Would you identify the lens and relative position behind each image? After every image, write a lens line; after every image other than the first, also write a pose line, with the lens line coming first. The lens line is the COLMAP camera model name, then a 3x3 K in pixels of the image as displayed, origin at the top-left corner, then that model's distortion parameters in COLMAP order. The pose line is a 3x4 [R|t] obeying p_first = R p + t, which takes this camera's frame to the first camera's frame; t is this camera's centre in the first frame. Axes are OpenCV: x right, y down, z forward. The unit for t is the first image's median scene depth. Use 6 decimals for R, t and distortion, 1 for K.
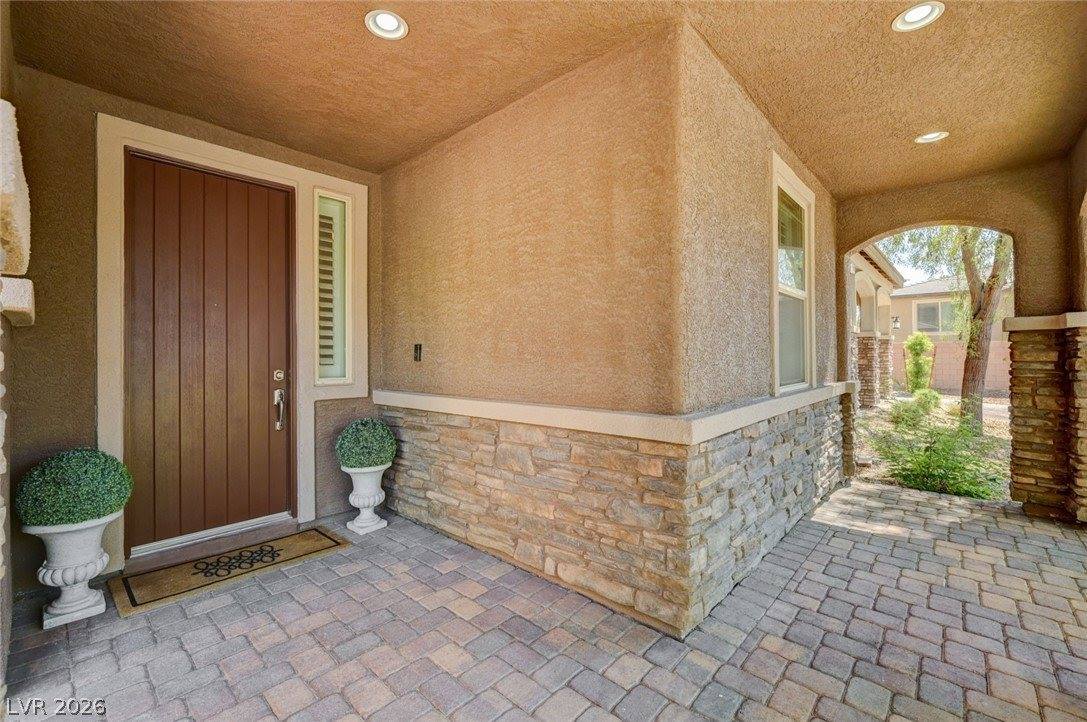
lens RADIAL K [[458.3, 0, 543.3], [0, 458.3, 356.3], [0, 0, 1]] dist [-0.001864, -0.000599]
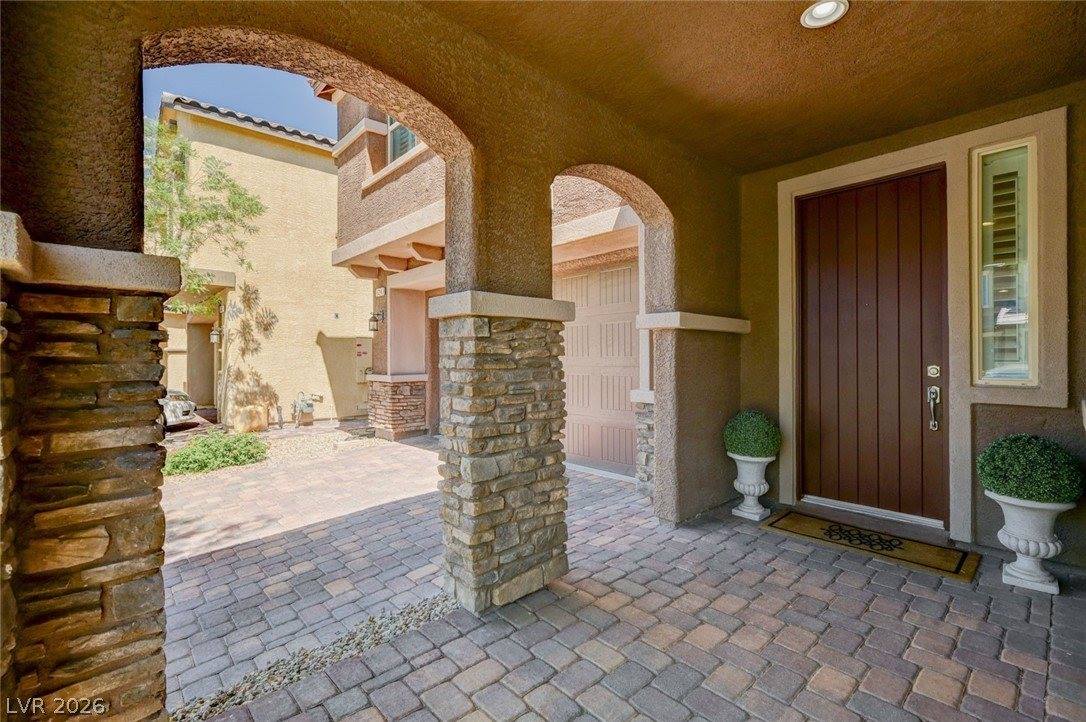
lens RADIAL K [[479.7, 0, 547.3], [0, 479.7, 355.6], [0, 0, 1]] dist [0.000598, 0.000177]
pose [[-0.078304, 0.008697, -0.996892, 0.500540], [0.003705, 0.999958, 0.008433, -0.000874], [0.996923, -0.003033, -0.078333, 0.325141]]
